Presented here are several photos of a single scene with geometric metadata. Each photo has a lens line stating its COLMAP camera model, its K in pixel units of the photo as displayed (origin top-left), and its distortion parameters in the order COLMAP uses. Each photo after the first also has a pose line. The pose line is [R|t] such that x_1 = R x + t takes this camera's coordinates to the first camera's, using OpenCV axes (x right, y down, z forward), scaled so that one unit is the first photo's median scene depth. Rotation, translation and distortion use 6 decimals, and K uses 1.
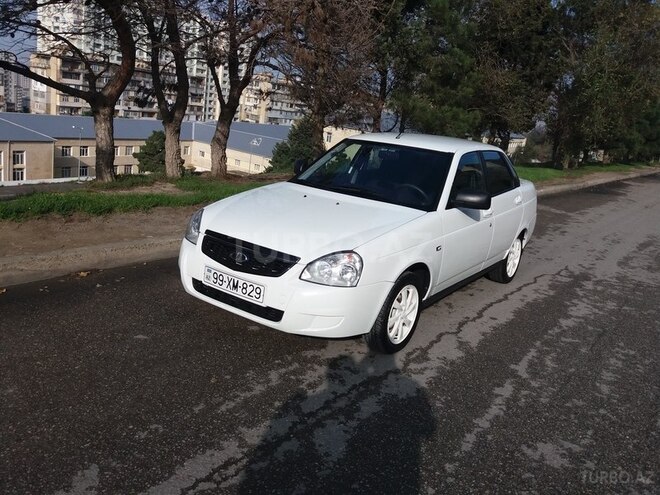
lens RADIAL K [[539.4, 0, 349.6], [0, 539.4, 246.6], [0, 0, 1]] dist [0.035262, -0.071472]
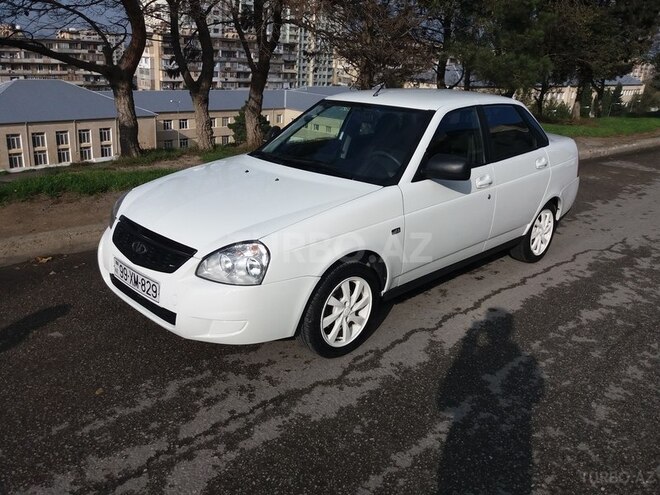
lens RADIAL K [[539.4, 0, 348.3], [0, 539.4, 250.5], [0, 0, 1]] dist [0.035262, -0.071472]
pose [[0.982986, -0.008319, -0.183492, 0.219344], [0.021994, 0.997118, 0.072614, -0.025052], [0.182359, -0.075414, 0.980336, 0.166306]]
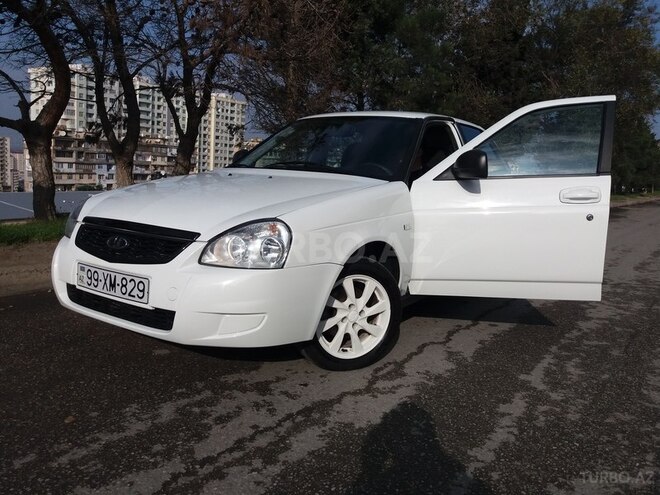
lens RADIAL K [[539.4, 0, 348.5], [0, 539.4, 249.1], [0, 0, 1]] dist [0.035262, -0.071472]
pose [[0.997120, -0.075830, 0.000892, 0.072777], [0.075529, 0.991978, -0.101361, 0.095387], [0.006802, 0.101137, 0.994849, 0.234015]]
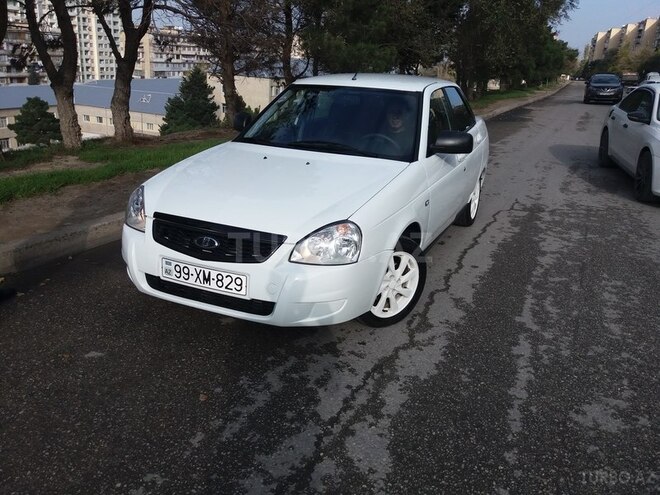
lens RADIAL K [[539.4, 0, 348.4], [0, 539.4, 240.1], [0, 0, 1]] dist [0.035262, -0.071472]
pose [[0.979945, -0.127547, 0.153099, -0.093951], [0.114148, 0.989067, 0.093367, -0.027515], [-0.163334, -0.074019, 0.983790, 0.129048]]
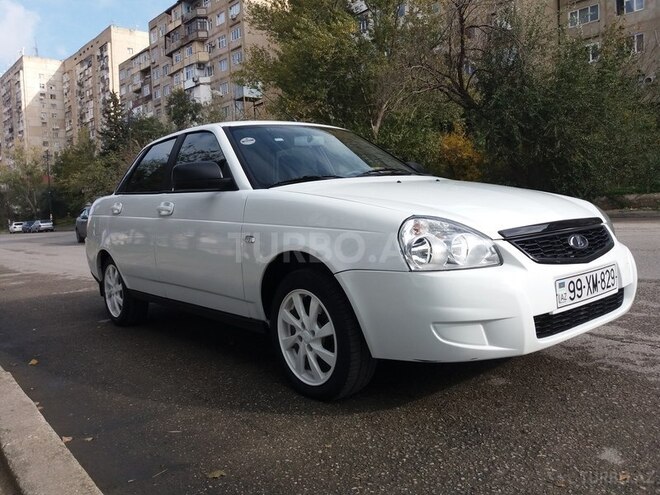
lens RADIAL K [[539.4, 0, 327.6], [0, 539.4, 243.7], [0, 0, 1]] dist [0.035262, -0.071472]
pose [[0.257117, -0.190755, 0.947367, -0.696384], [0.322854, 0.940954, 0.101840, -0.109146], [-0.910855, 0.279677, 0.303521, 0.840123]]
